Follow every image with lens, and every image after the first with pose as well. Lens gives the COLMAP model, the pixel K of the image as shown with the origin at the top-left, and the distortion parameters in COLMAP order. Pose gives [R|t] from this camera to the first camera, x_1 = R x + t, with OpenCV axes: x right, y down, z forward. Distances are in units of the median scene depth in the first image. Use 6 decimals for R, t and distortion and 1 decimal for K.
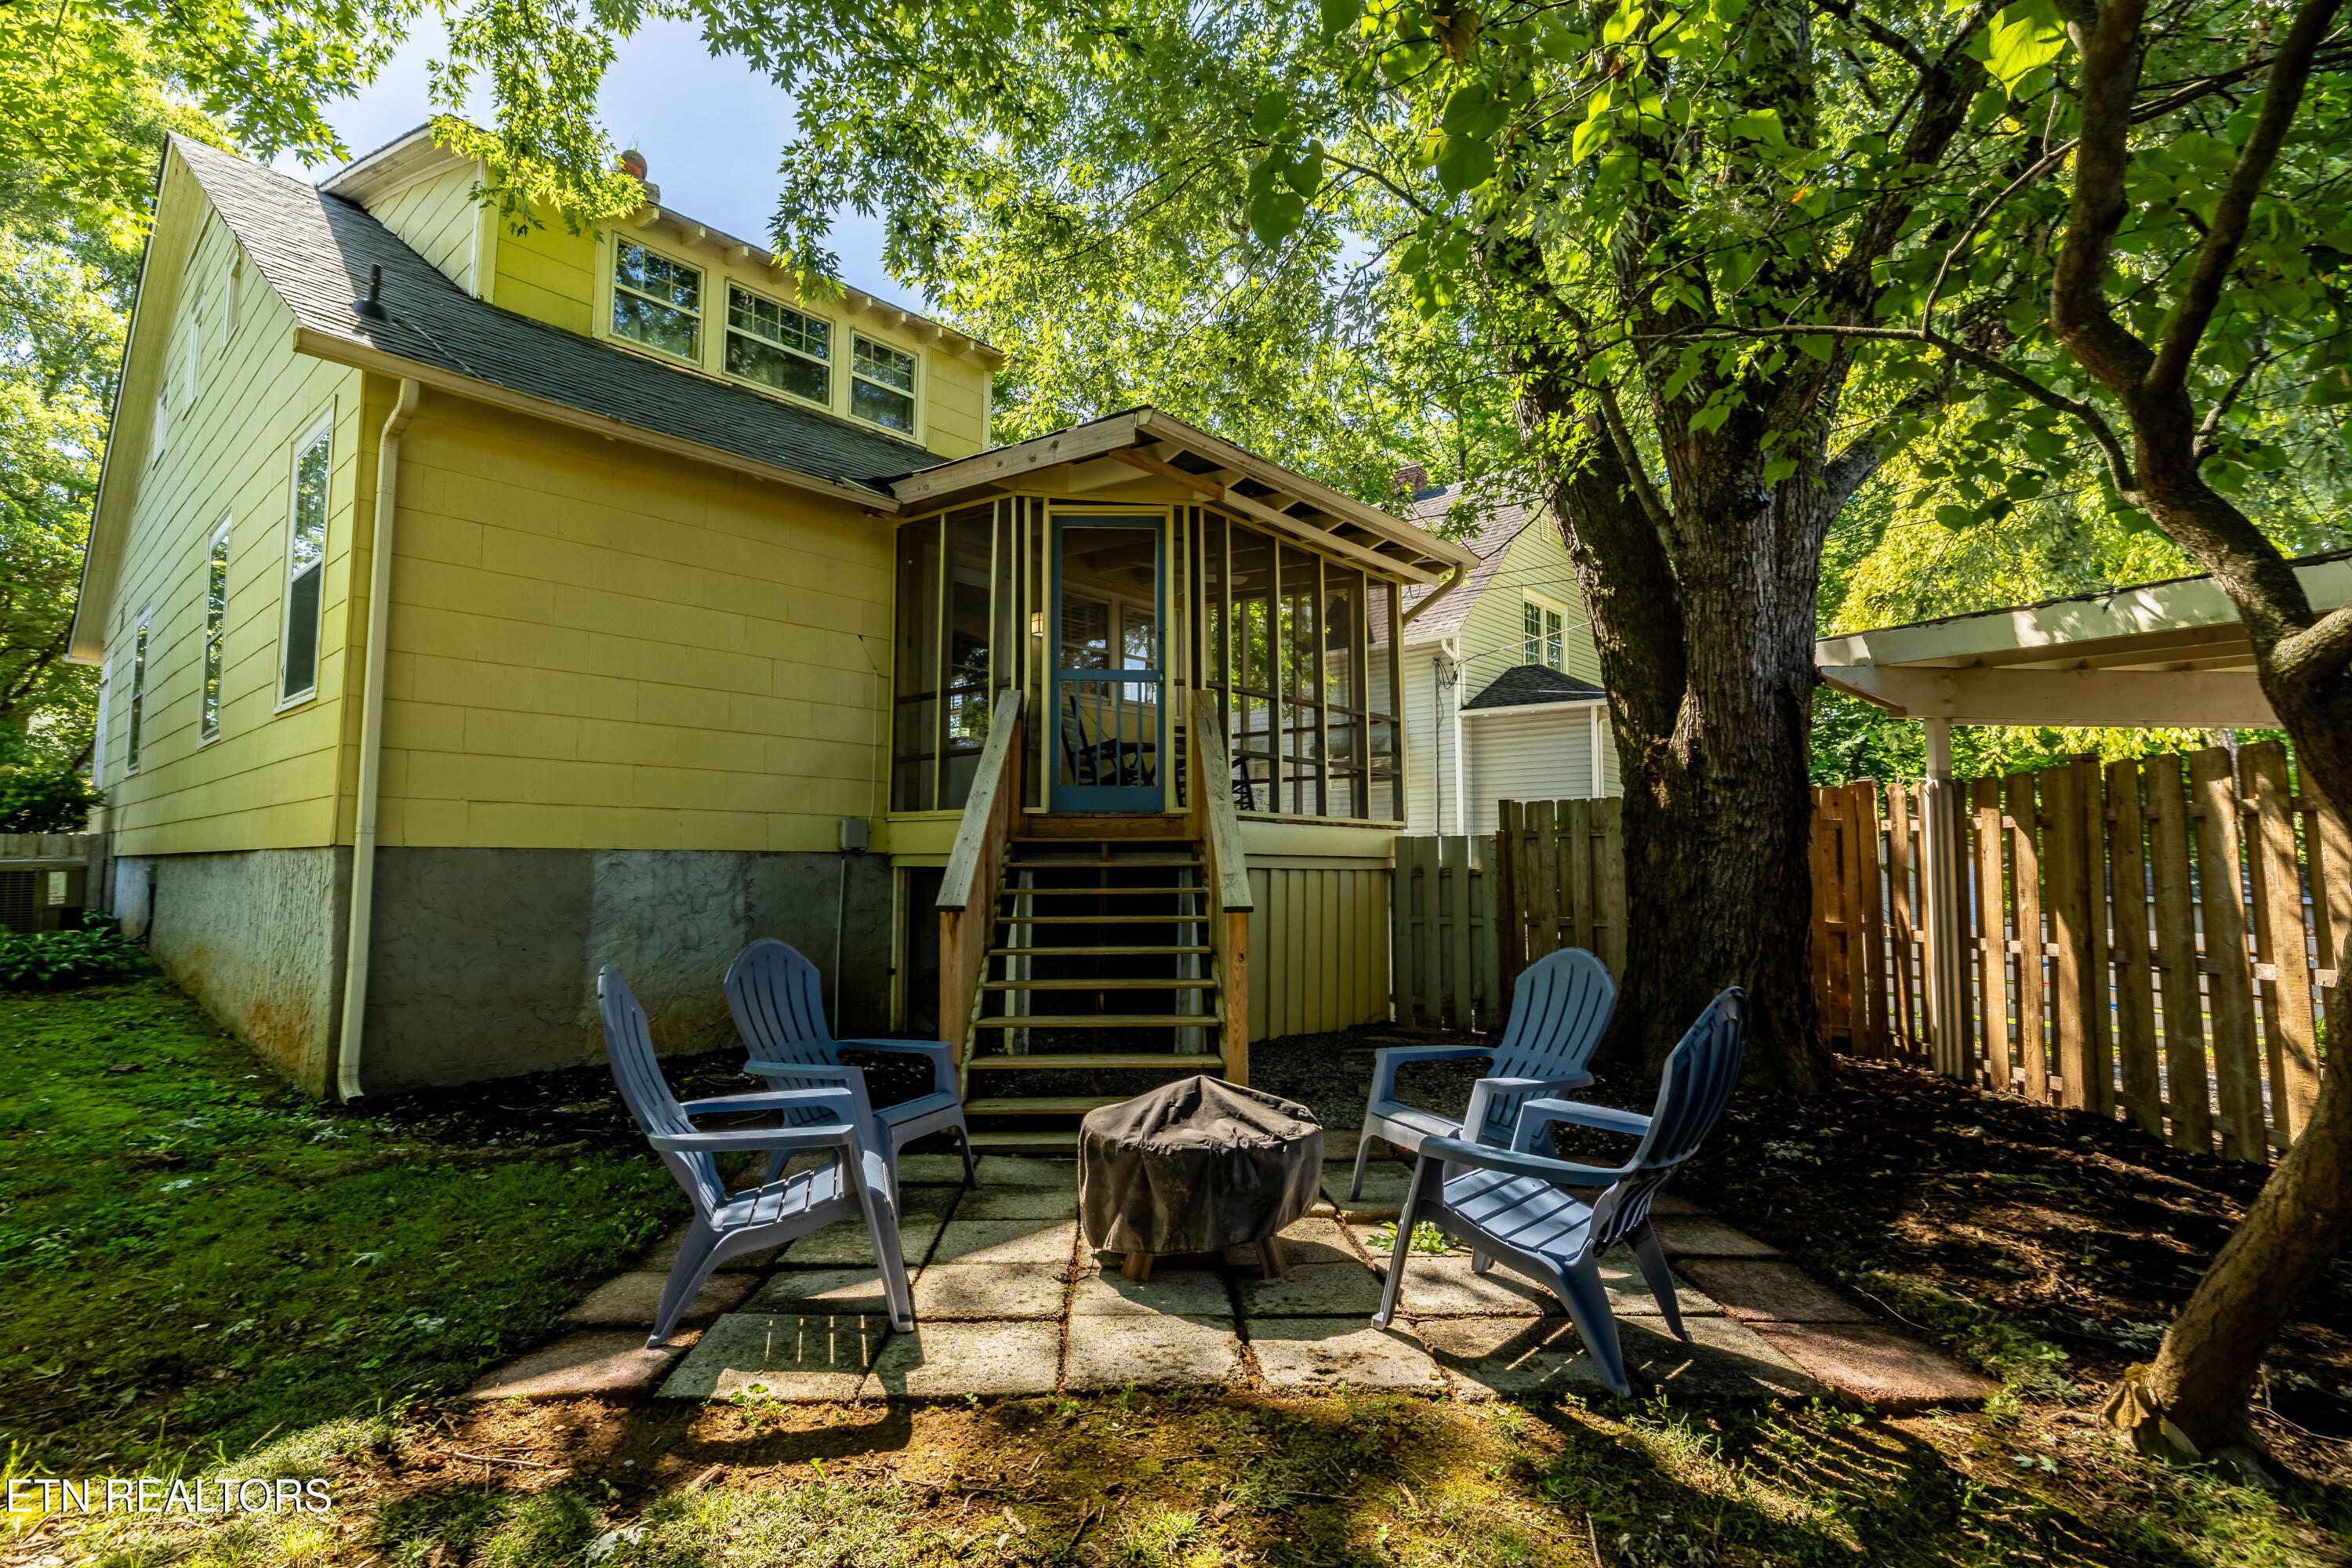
lens RADIAL K [[1121.0, 0, 1176.0], [0, 1121.0, 784.0], [0, 0, 1]] dist [0.003638, 0.000335]
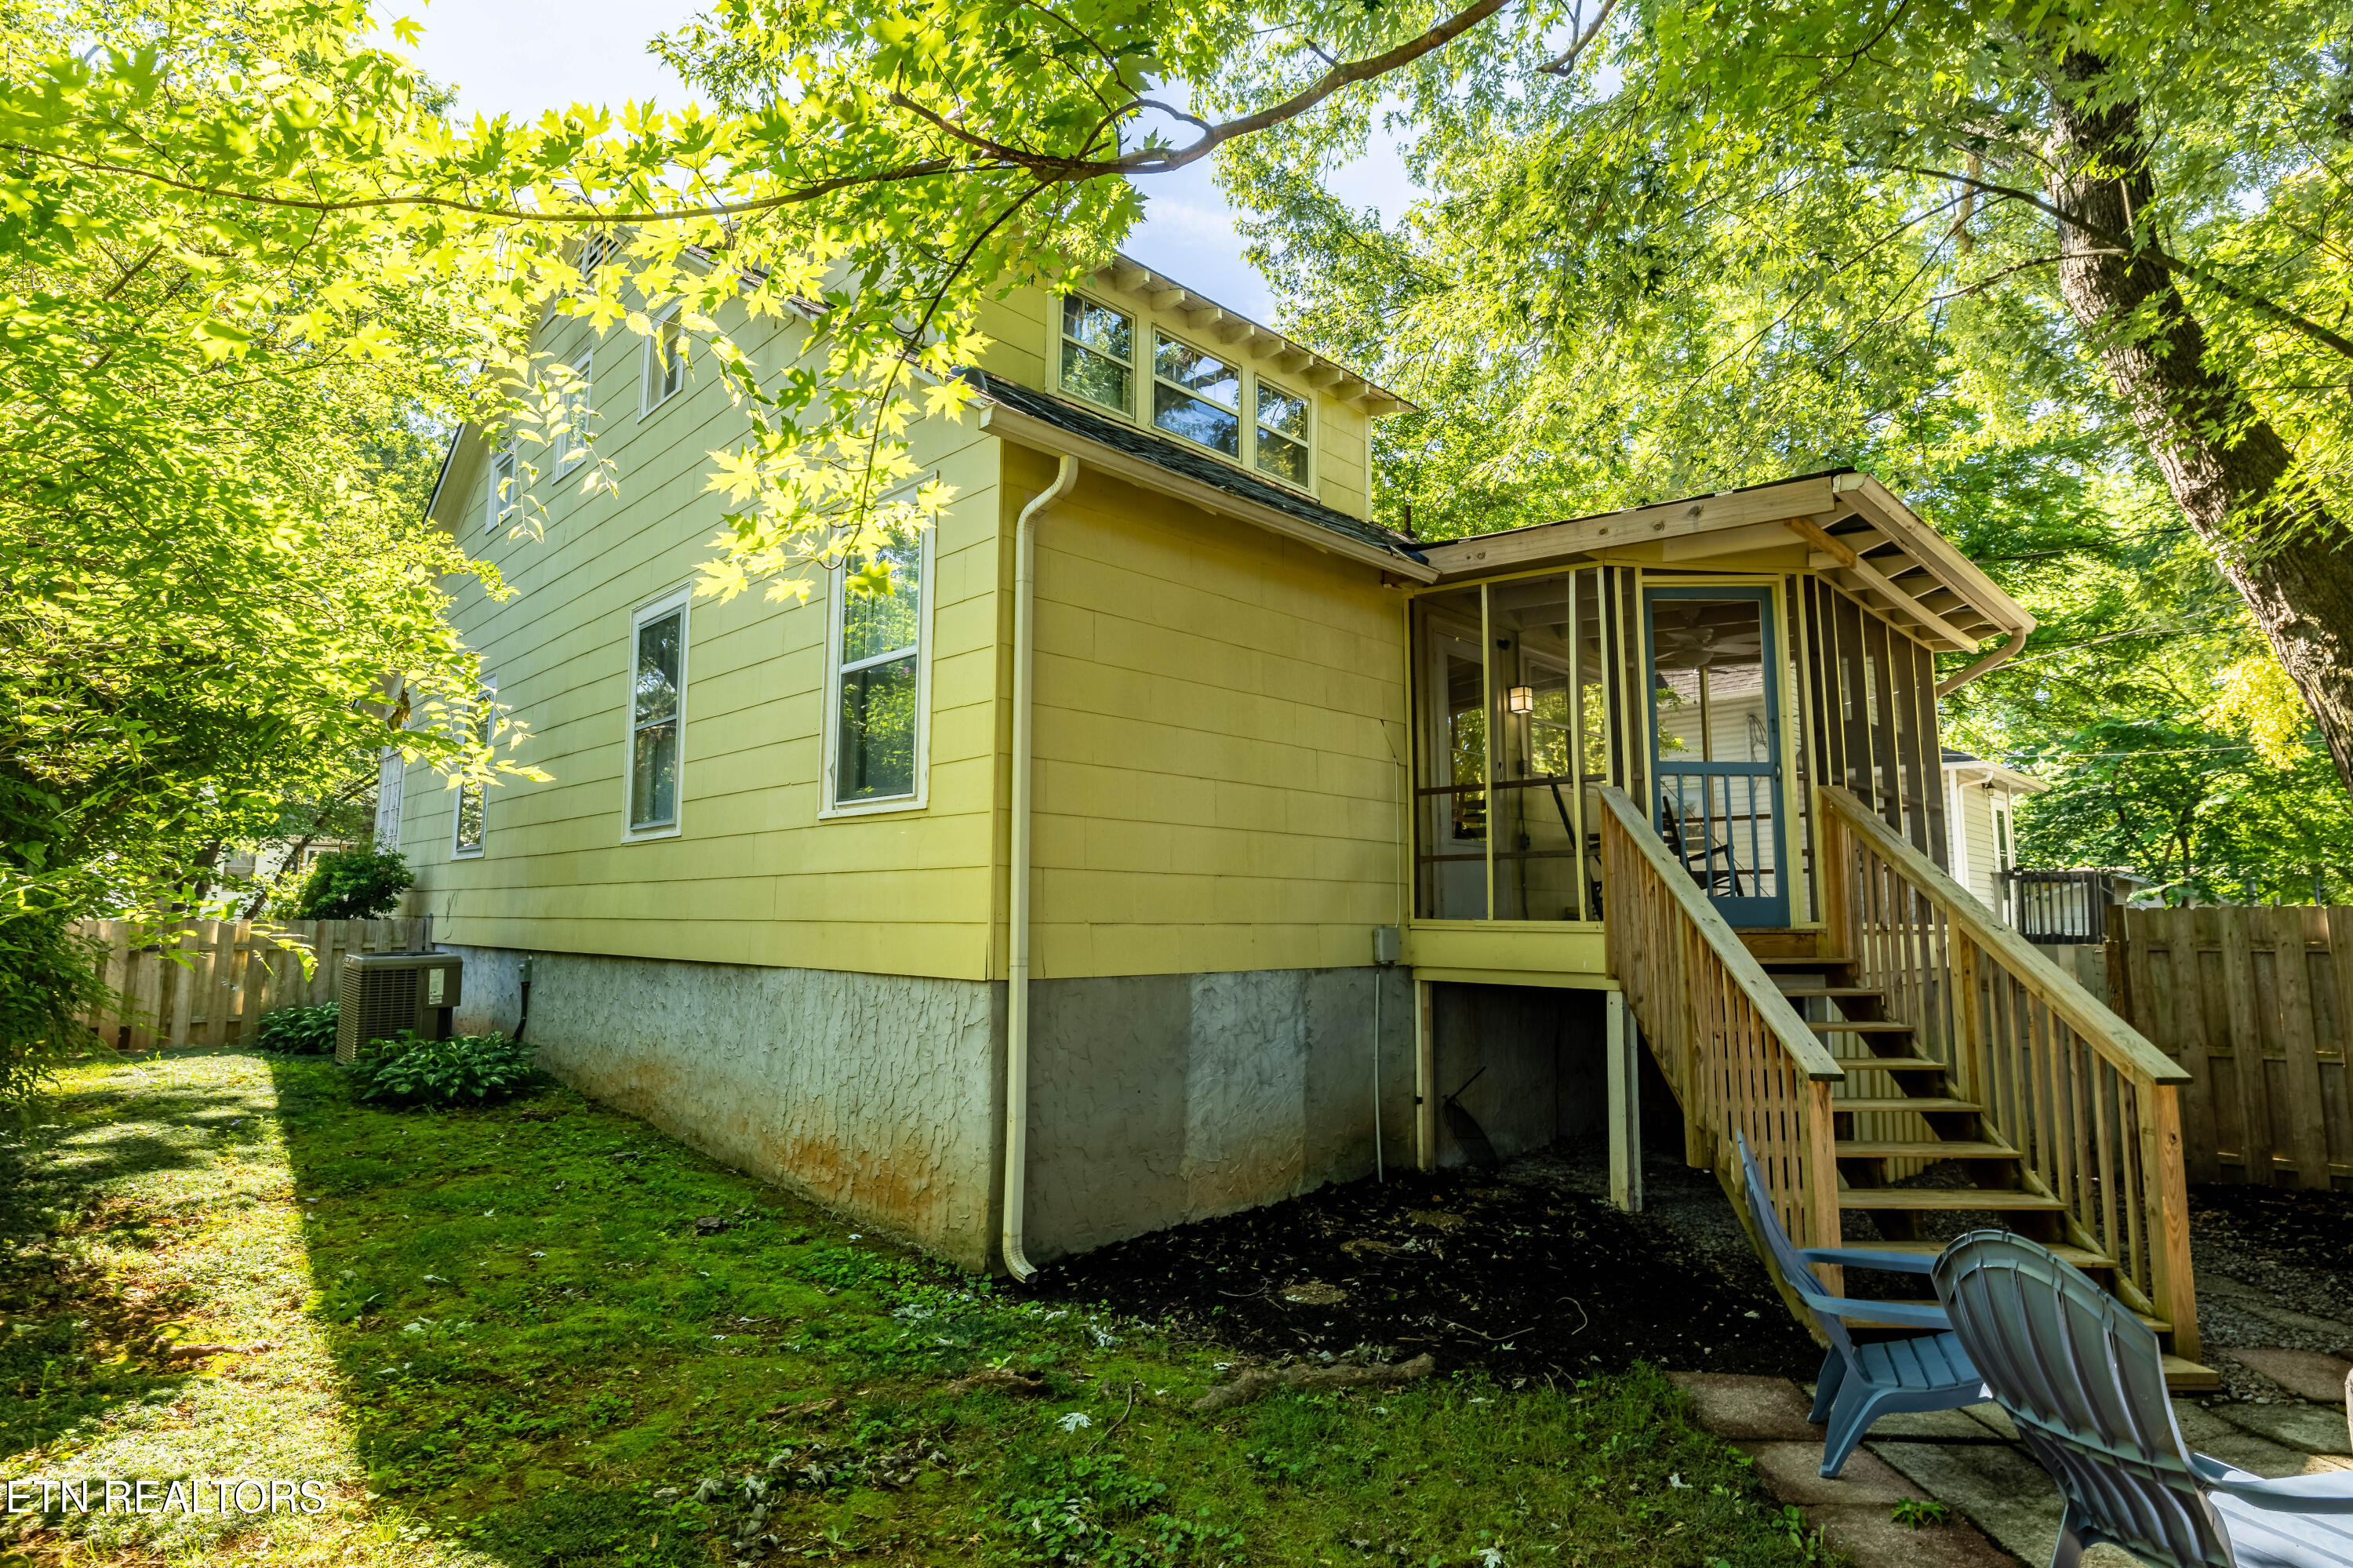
lens RADIAL K [[1192.3, 0, 1176.5], [0, 1192.3, 784.0], [0, 0, 1]] dist [0.000620, 0.000474]
pose [[0.998592, -0.001848, -0.053020, -0.455178], [-0.000125, 0.999309, -0.037178, -0.053201], [0.053052, 0.037133, 0.997901, 0.055147]]
